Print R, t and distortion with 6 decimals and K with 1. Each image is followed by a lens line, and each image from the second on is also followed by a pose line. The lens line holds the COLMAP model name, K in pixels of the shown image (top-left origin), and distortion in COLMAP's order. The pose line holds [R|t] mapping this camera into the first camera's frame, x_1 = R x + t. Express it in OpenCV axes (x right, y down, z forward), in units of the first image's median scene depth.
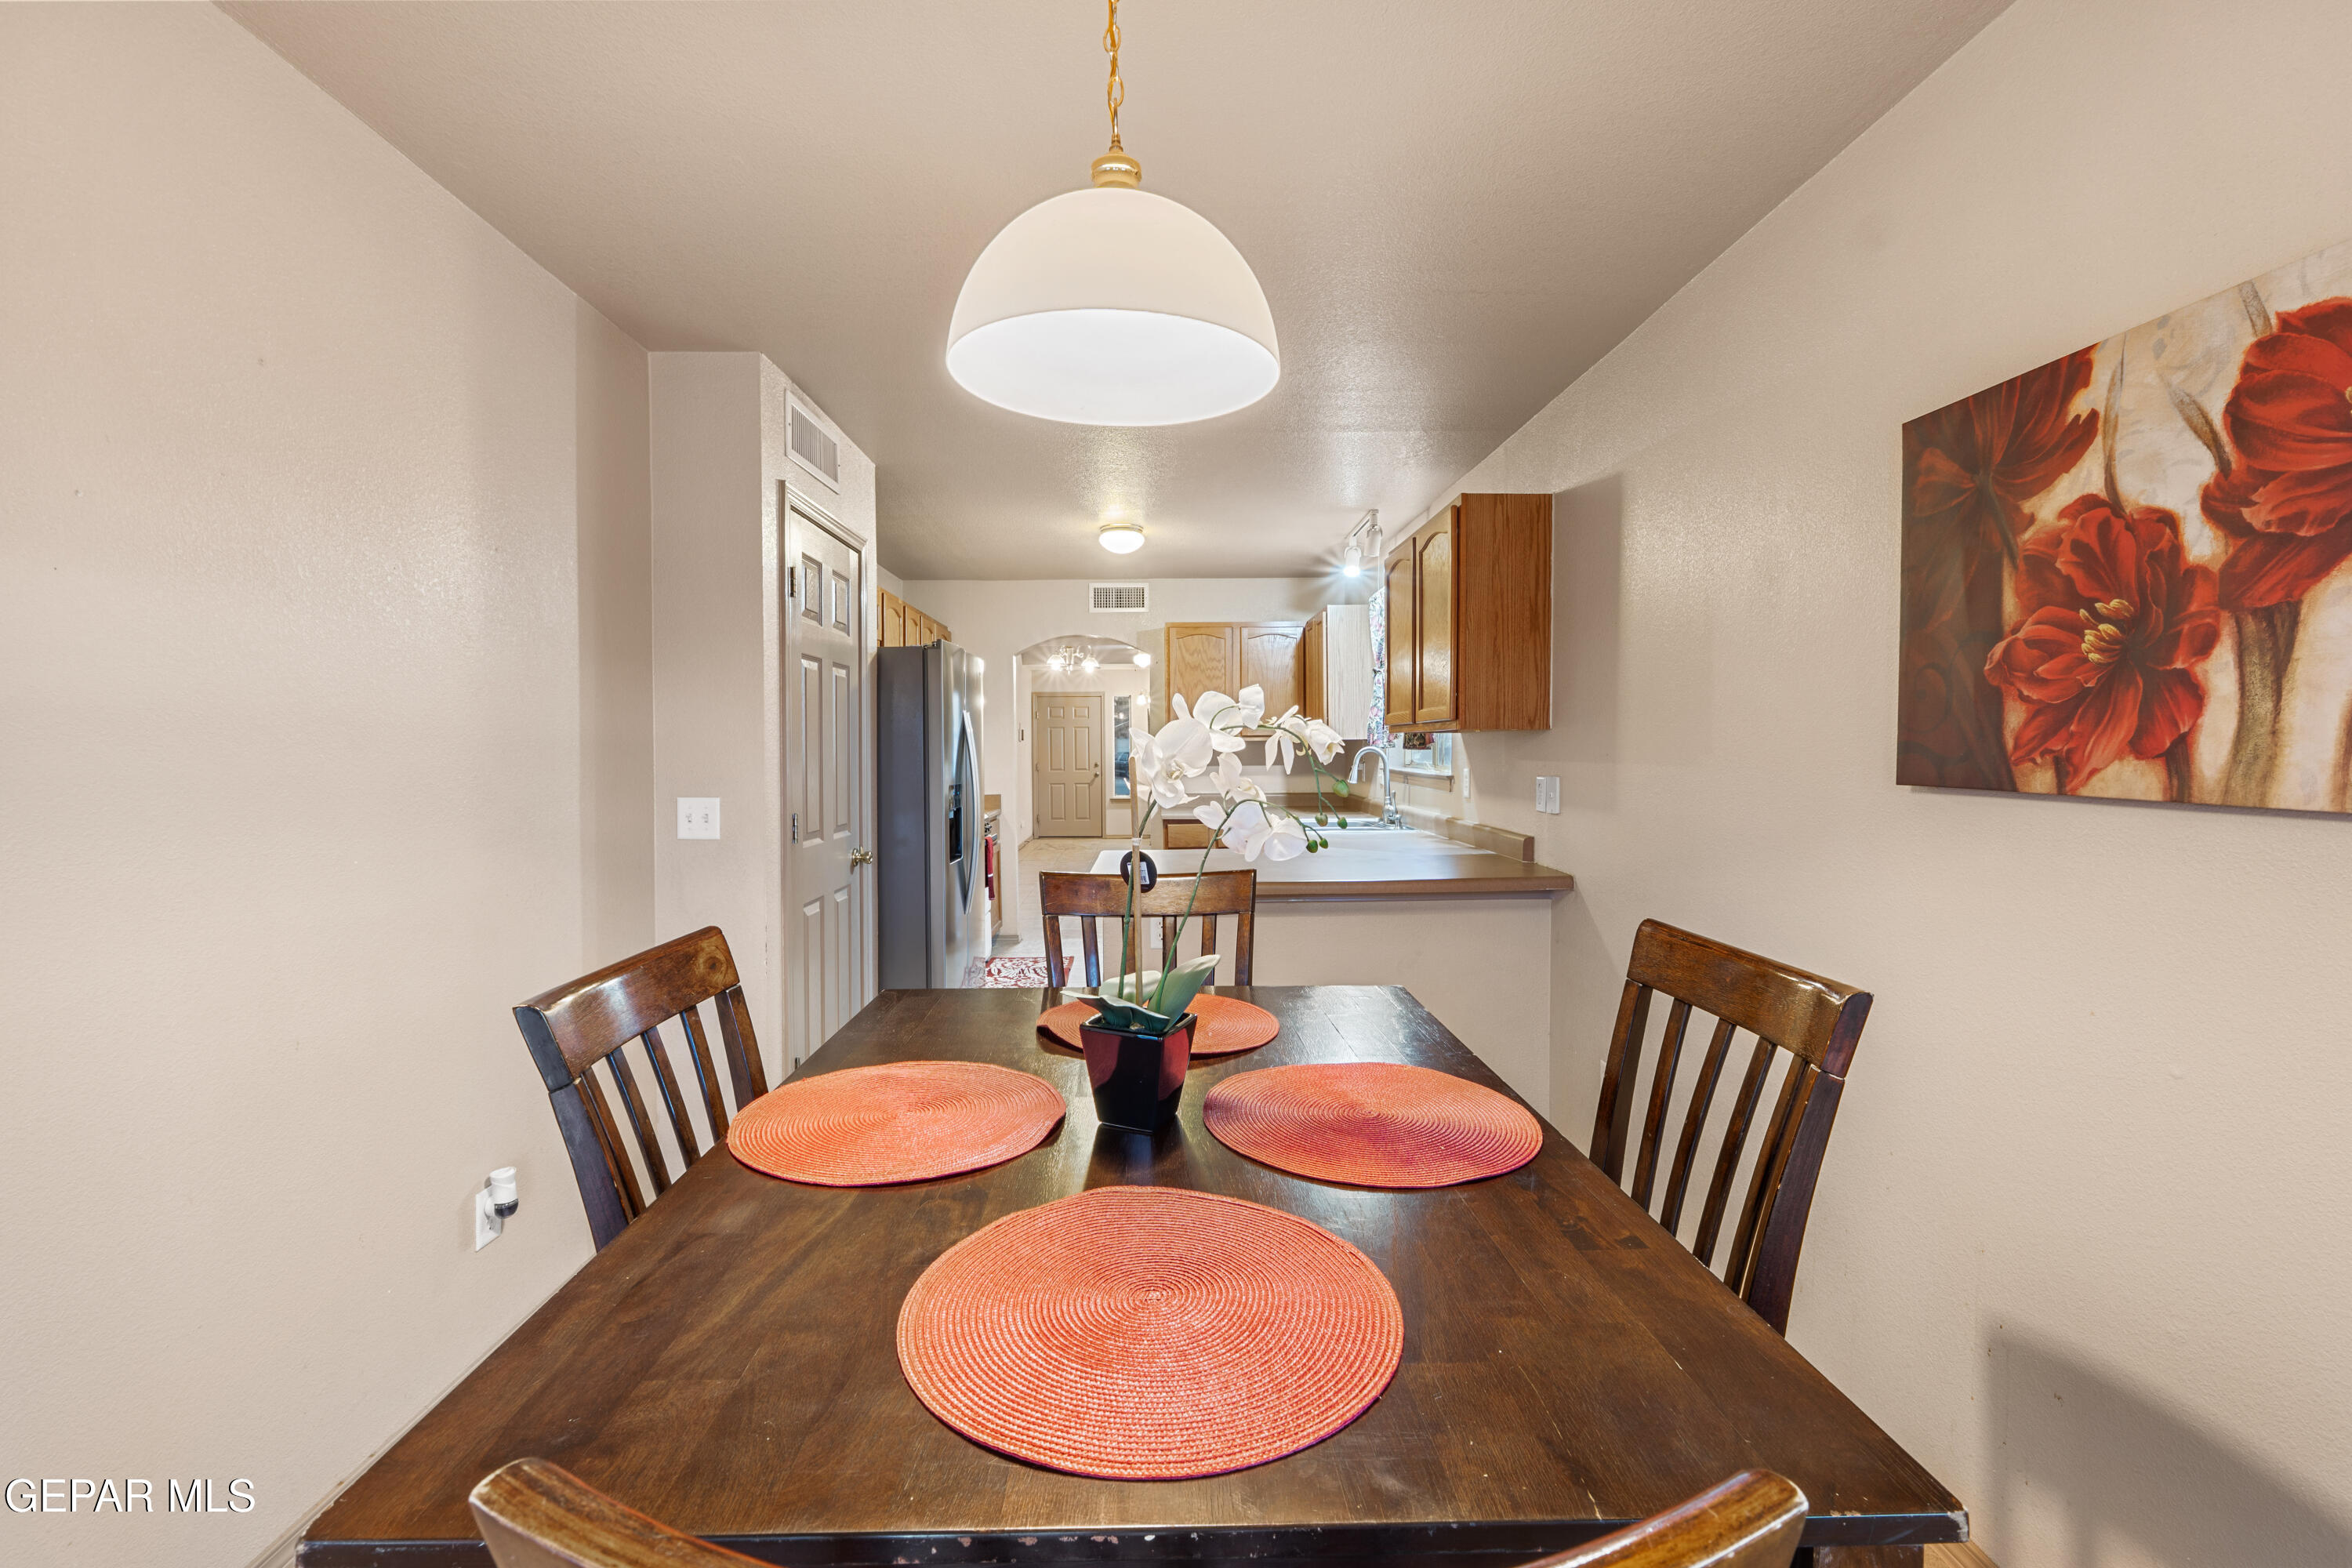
lens RADIAL K [[1007.1, 0, 1143.4], [0, 1007.1, 781.2], [0, 0, 1]] dist [-0.010162, 0.001864]
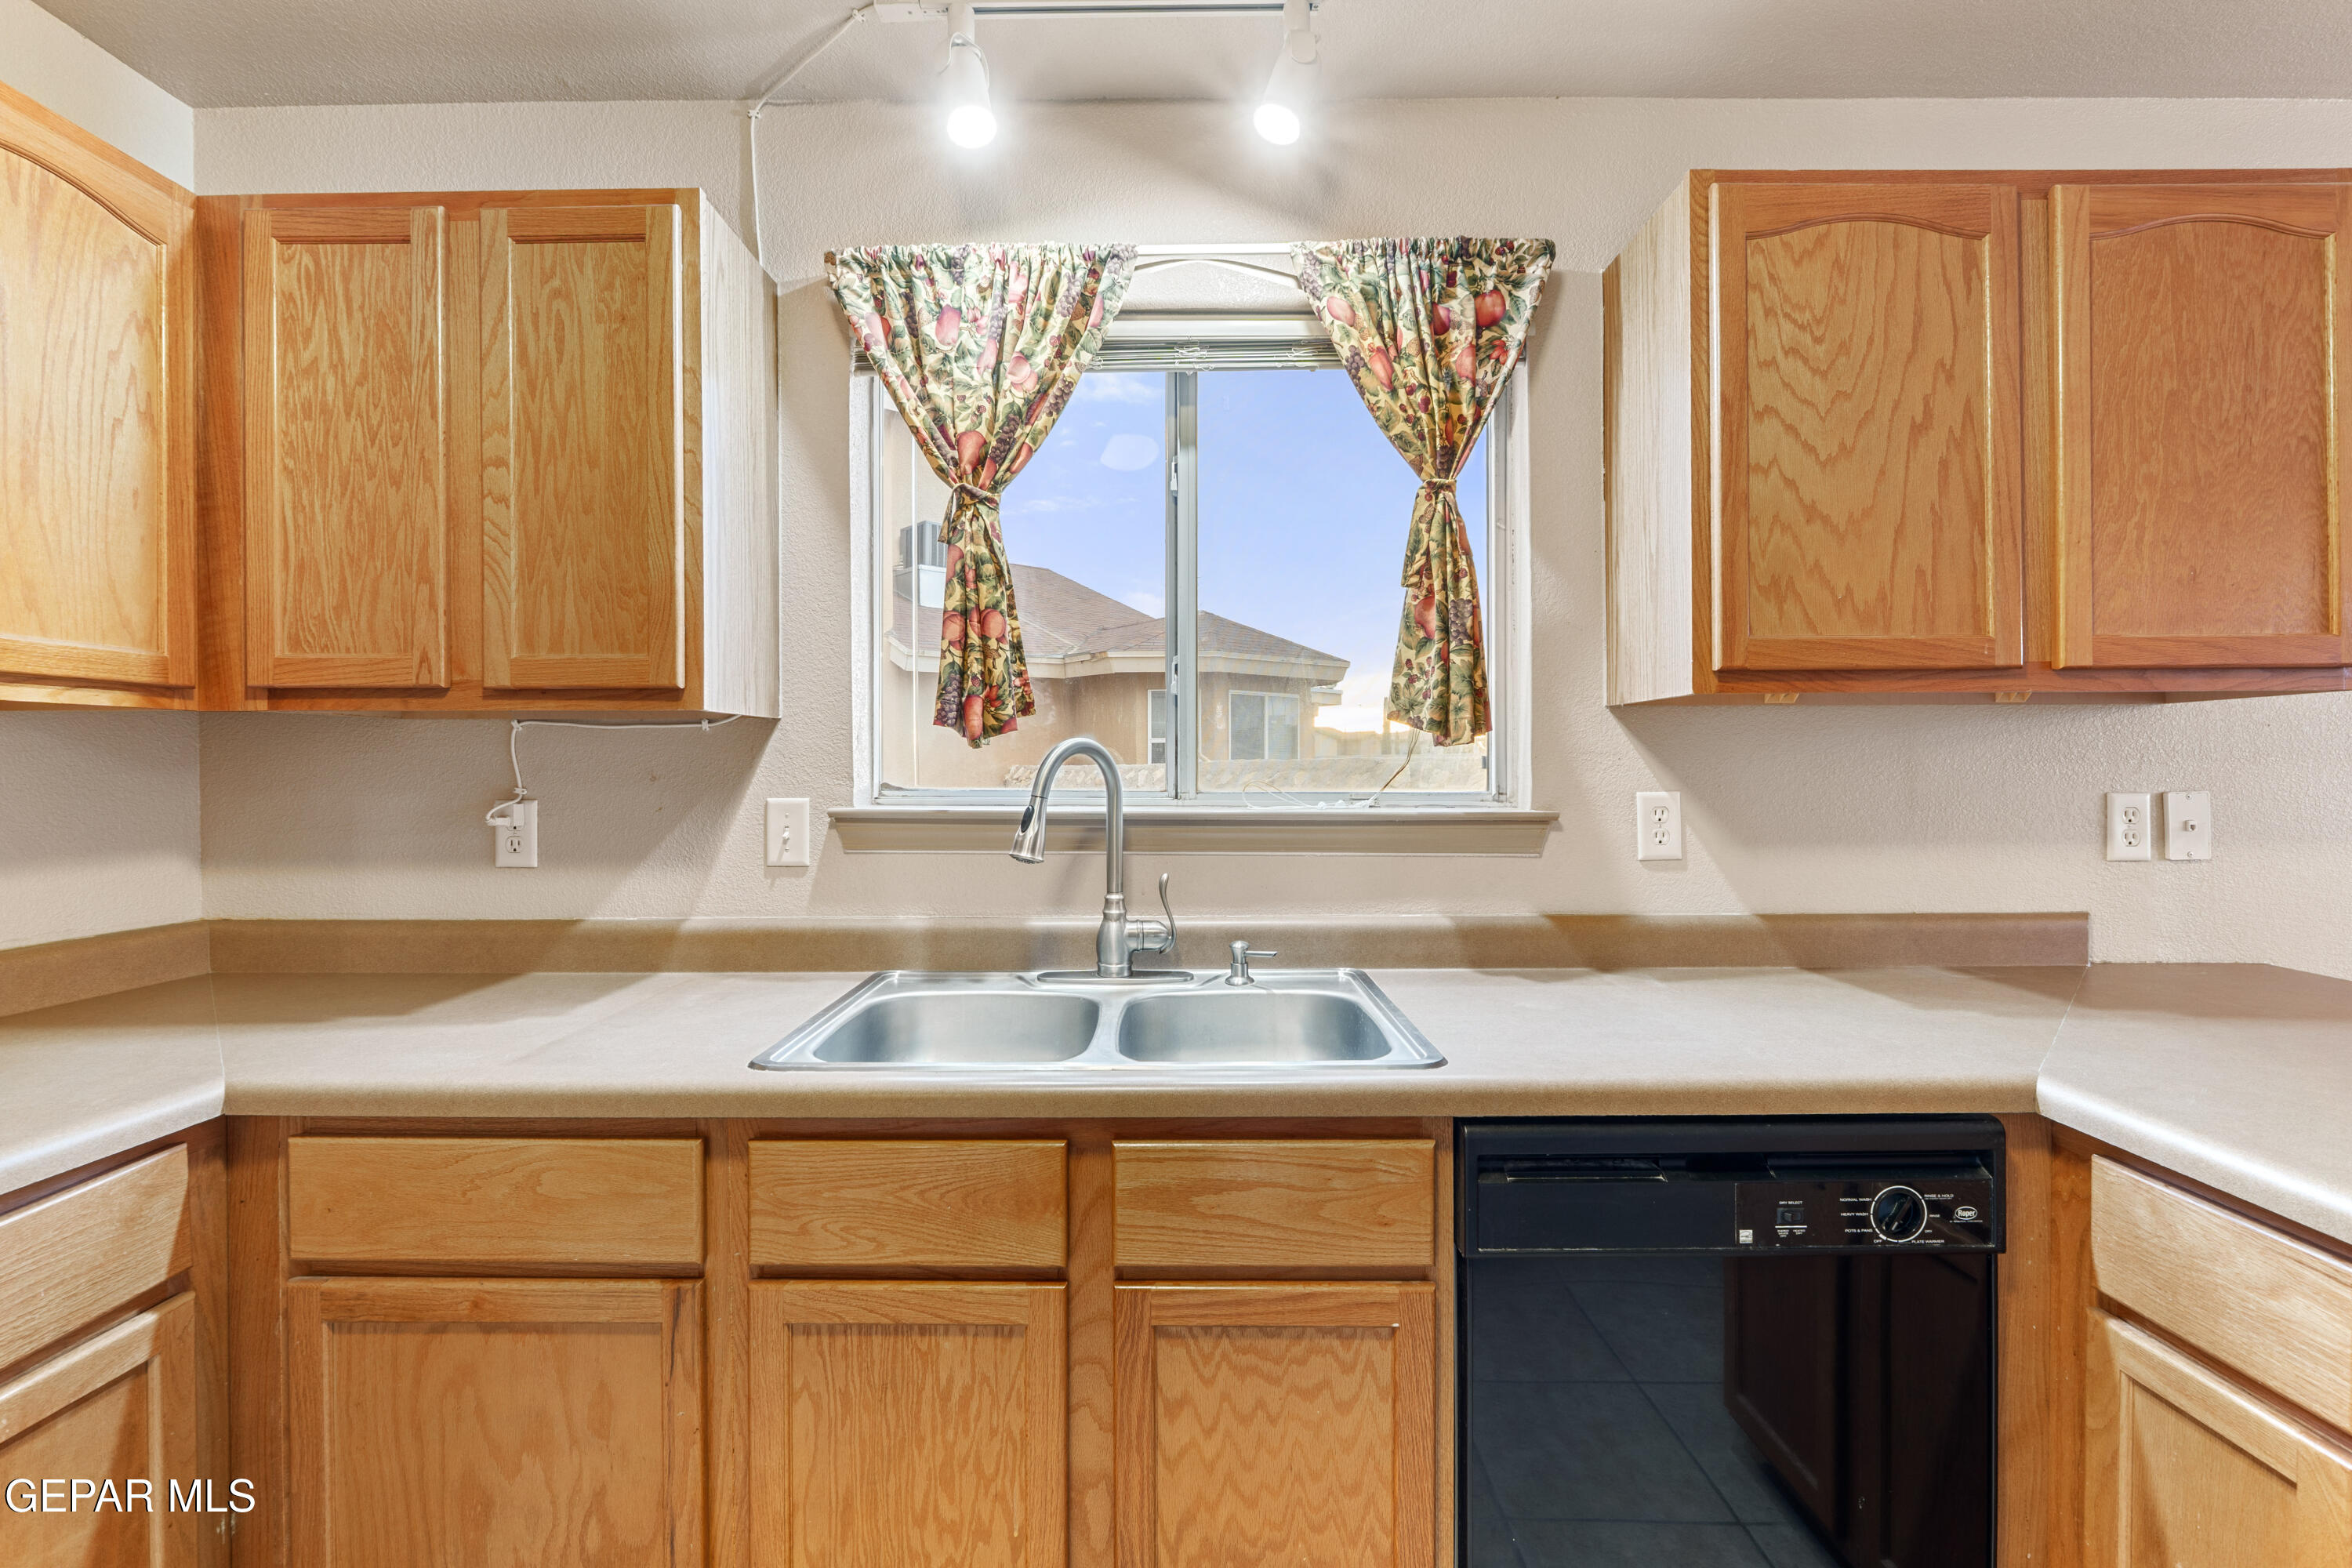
lens RADIAL K [[1007.1, 0, 1156.3], [0, 1007.1, 774.9], [0, 0, 1]] dist [-0.010162, 0.001864]
pose [[-0.000797, 0.001534, 0.999999, -0.307925], [0.038716, 0.999249, -0.001502, -0.081551], [-0.999250, 0.038715, -0.000856, 3.667362]]
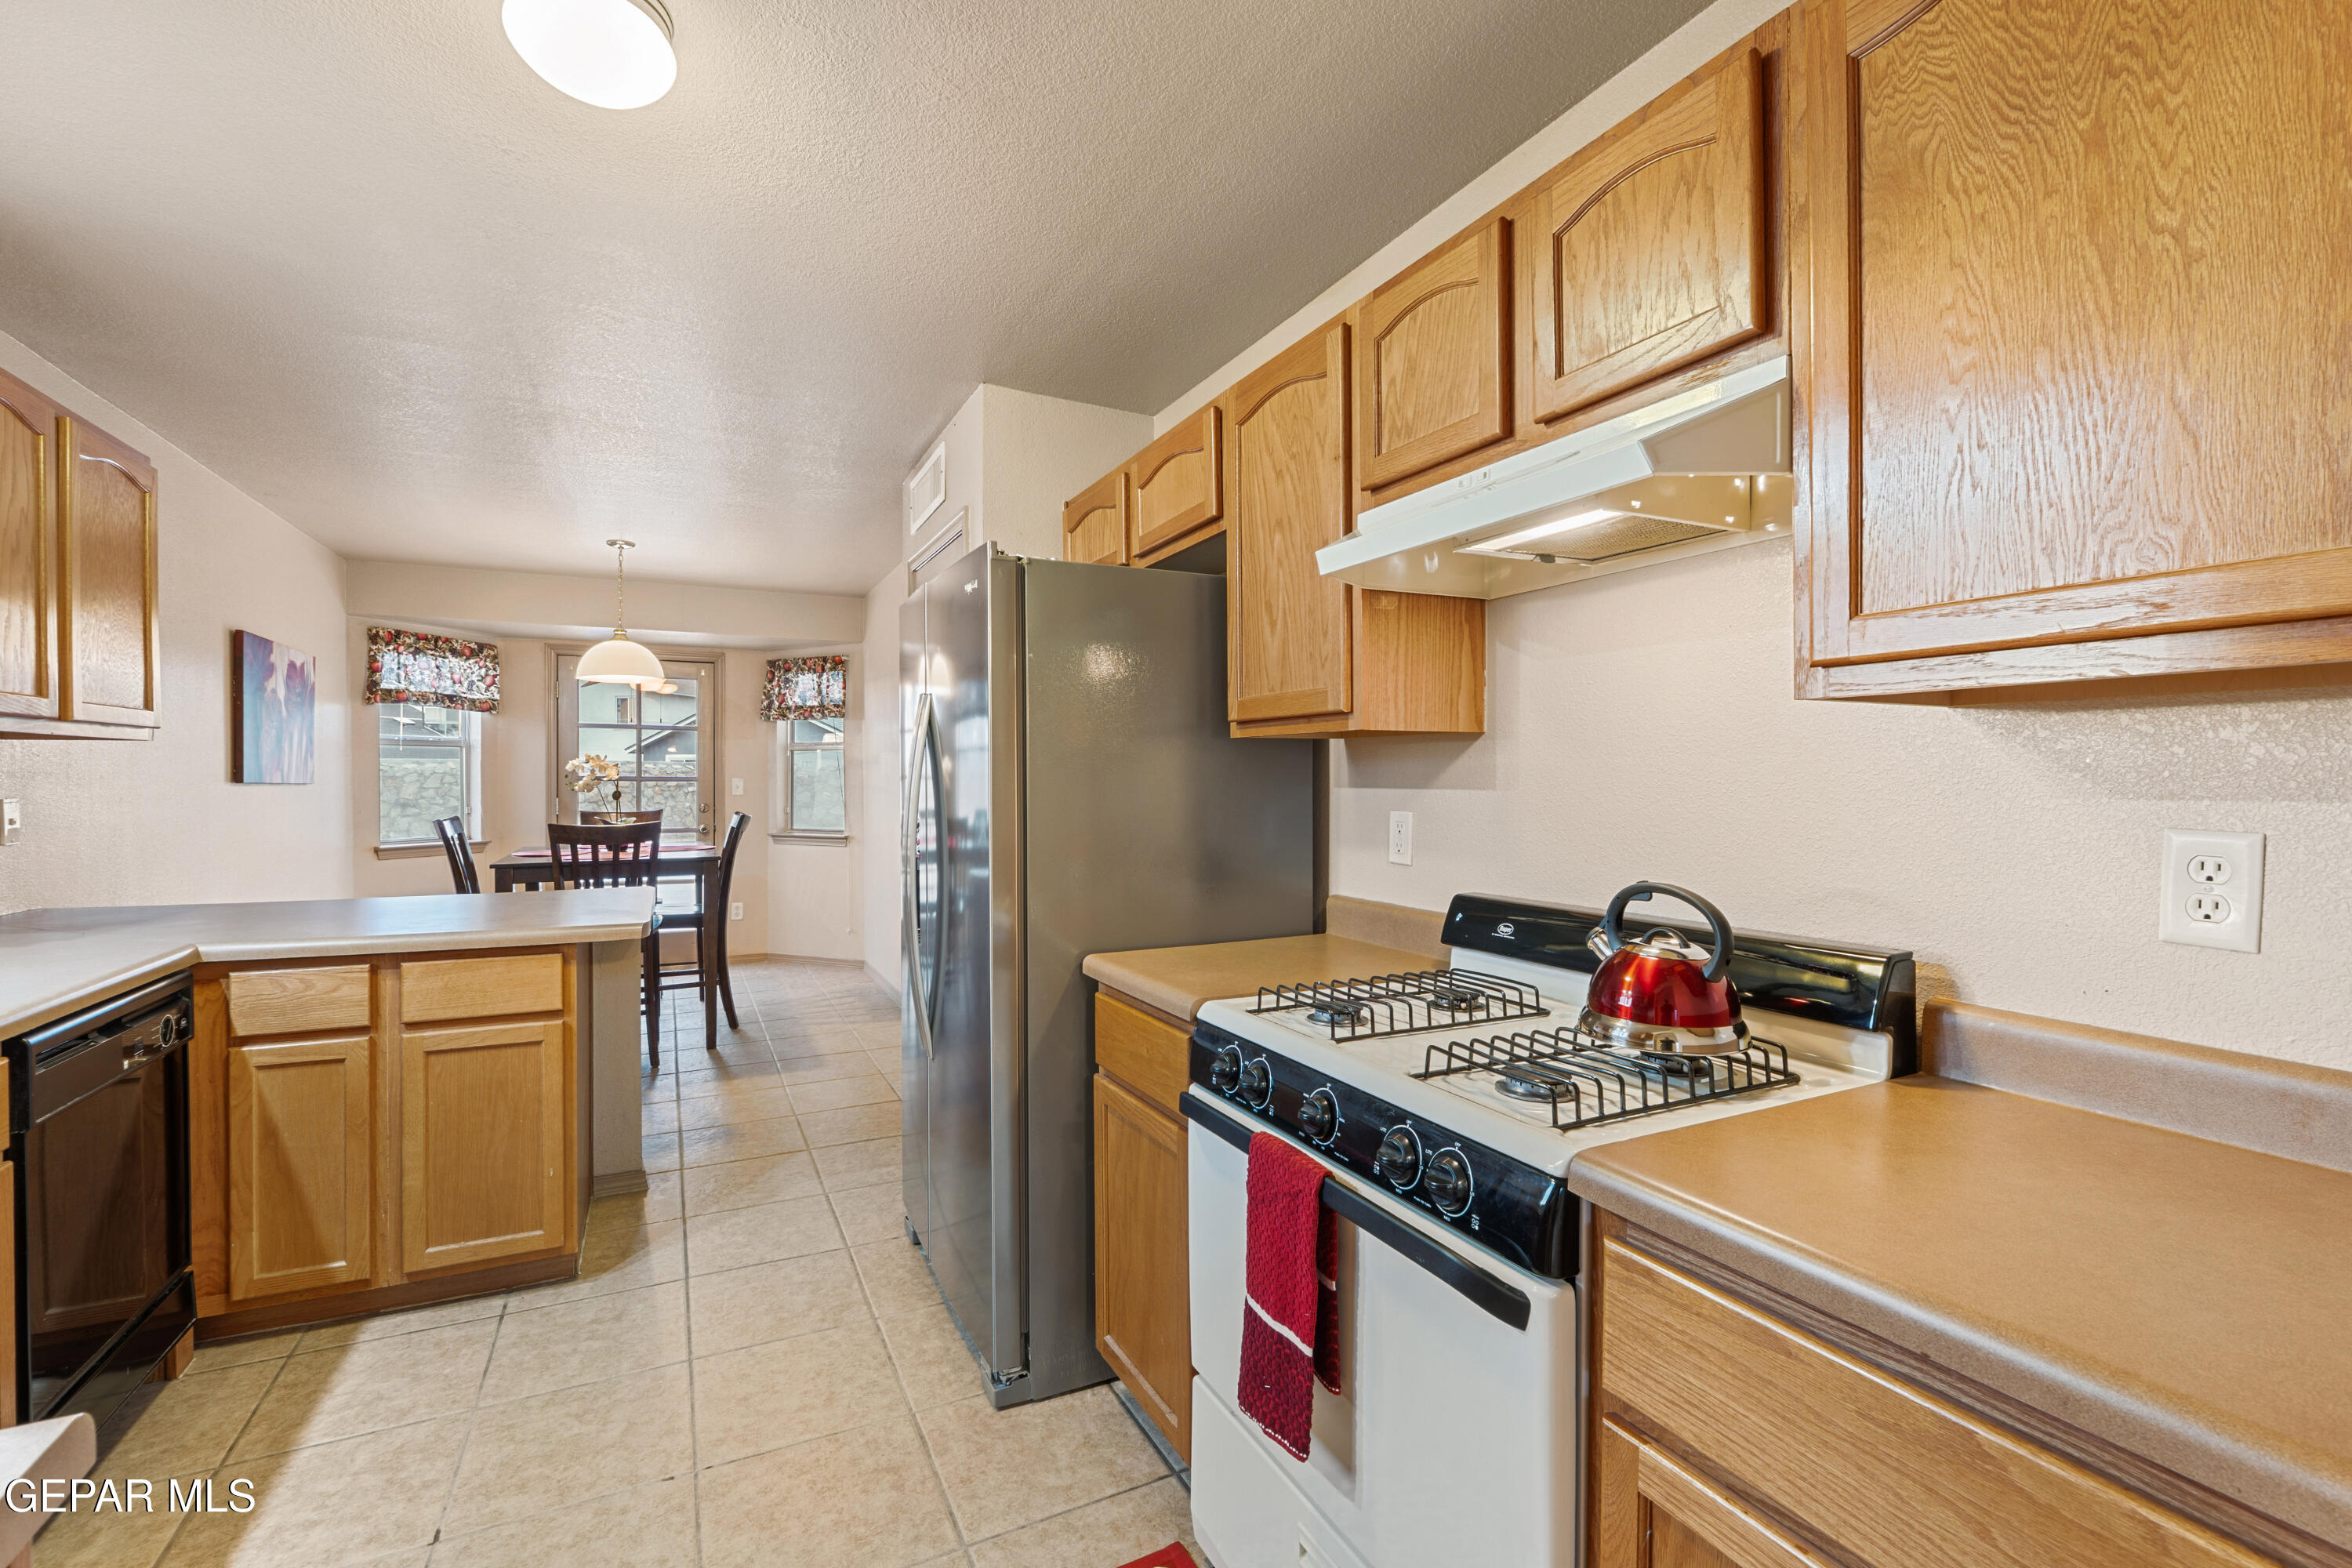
lens RADIAL K [[1007.1, 0, 1169.0], [0, 1007.1, 787.5], [0, 0, 1]] dist [-0.010162, 0.001864]
pose [[-0.891978, 0.013863, -0.451866, -0.145768], [-0.007696, 0.998919, 0.045838, -0.136326], [0.452013, 0.044364, -0.890907, 5.028689]]
